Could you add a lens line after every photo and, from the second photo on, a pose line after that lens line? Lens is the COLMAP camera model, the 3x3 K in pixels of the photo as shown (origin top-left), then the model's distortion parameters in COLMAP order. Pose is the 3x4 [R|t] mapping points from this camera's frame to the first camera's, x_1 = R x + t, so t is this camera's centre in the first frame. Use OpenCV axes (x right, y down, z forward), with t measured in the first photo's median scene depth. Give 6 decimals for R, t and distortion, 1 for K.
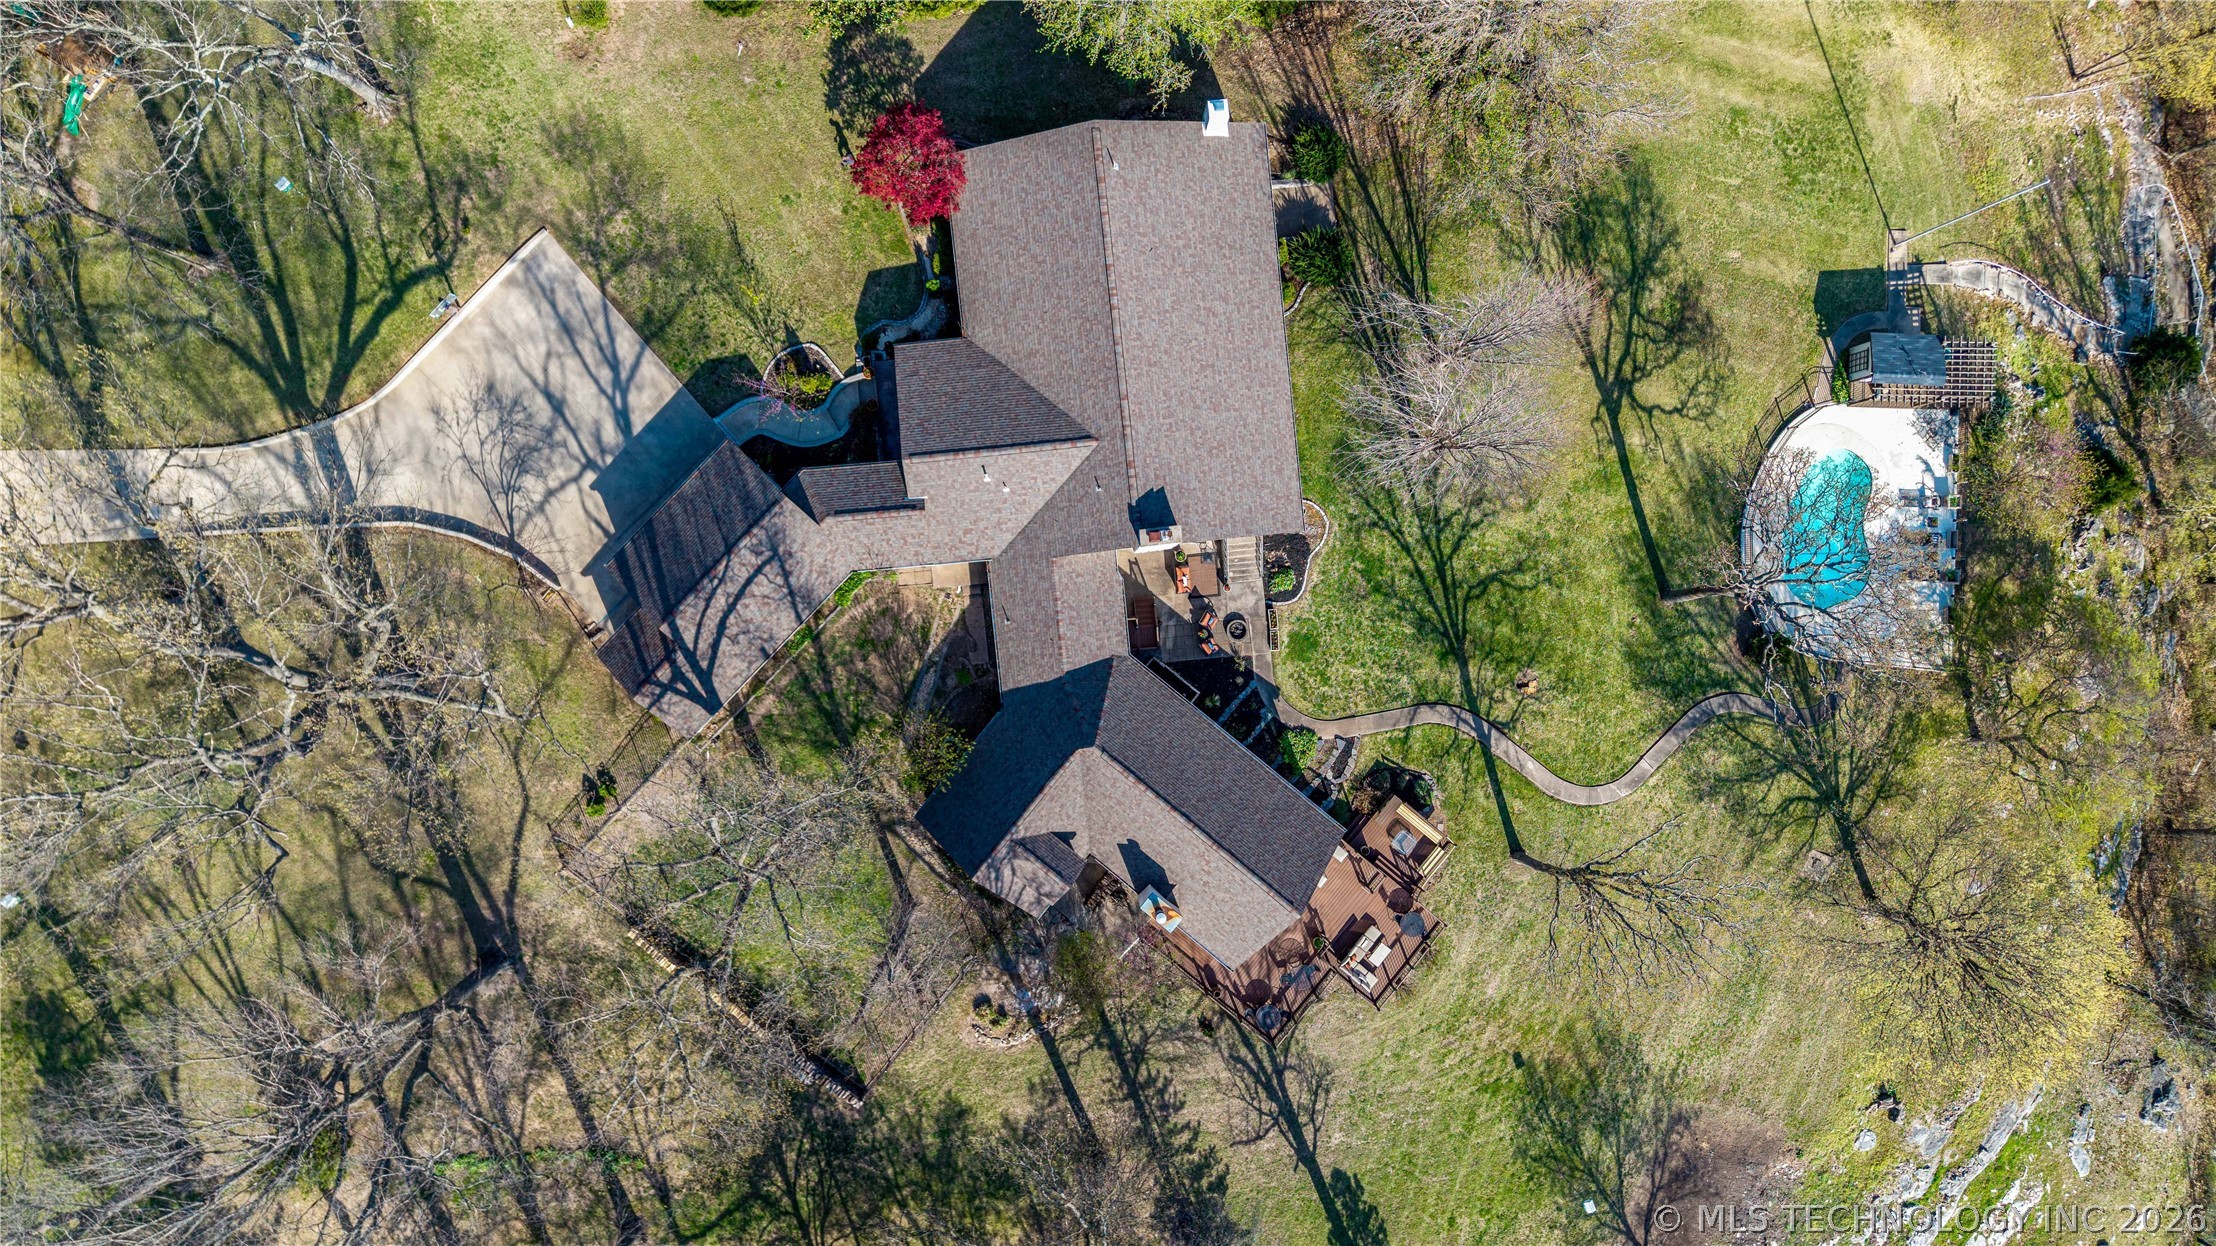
lens RADIAL K [[1561.3, 0, 1030.7], [0, 1561.3, 591.7], [0, 0, 1]] dist [0.021409, -0.004101]
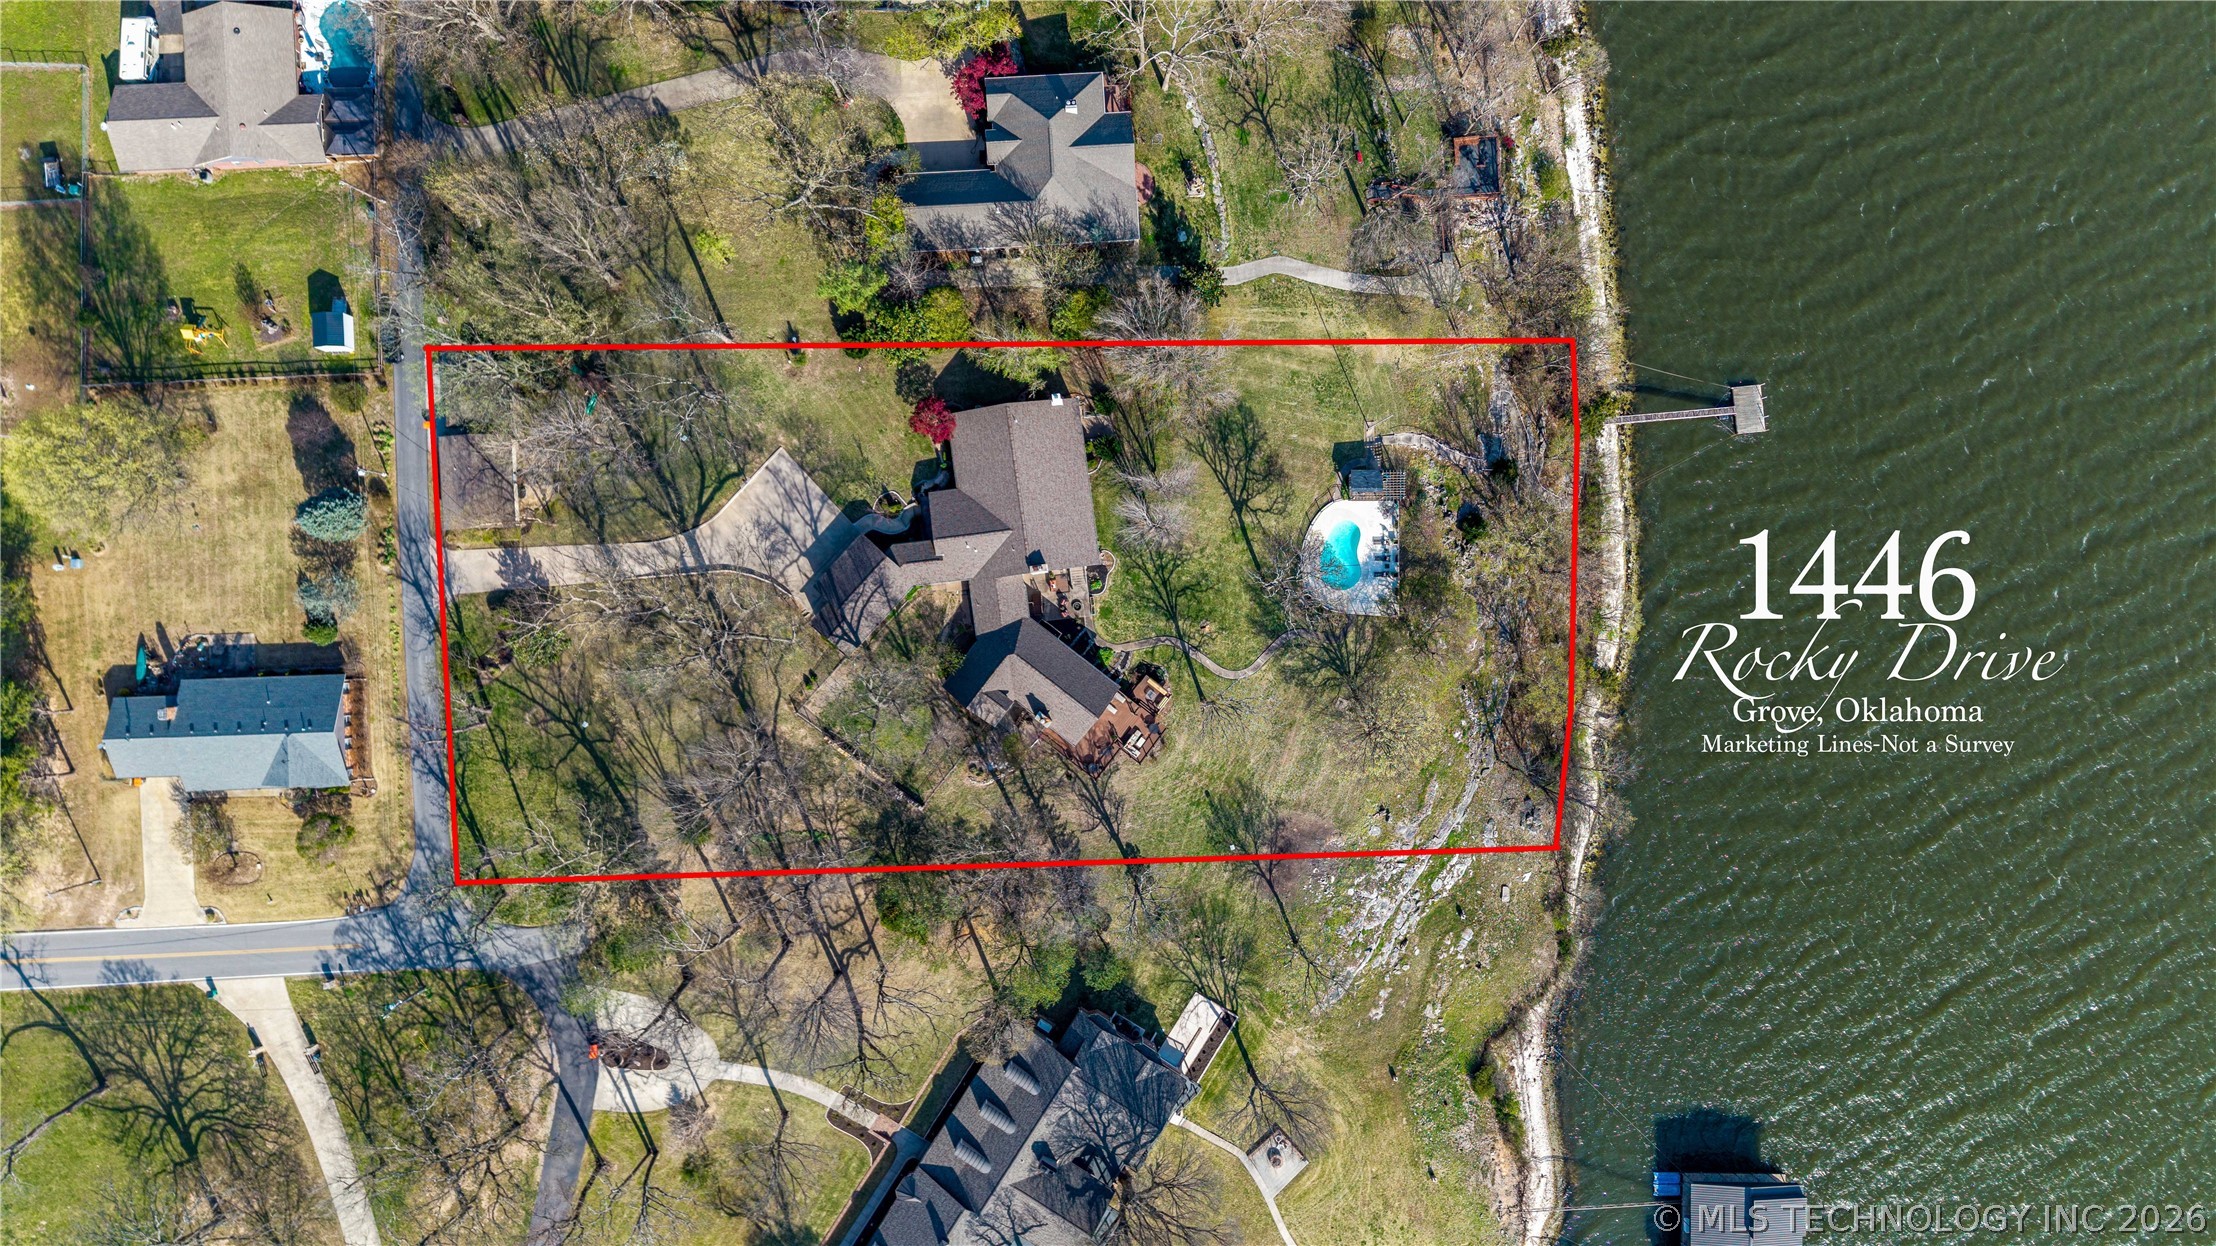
lens RADIAL K [[1561.3, 0, 1030.7], [0, 1561.3, 591.7], [0, 0, 1]] dist [0.021409, -0.004101]
pose [[0.999575, -0.029052, 0.002236, 0.059413], [0.029069, 0.999548, -0.007719, 0.018633], [-0.002011, 0.007781, 0.999968, -1.366507]]
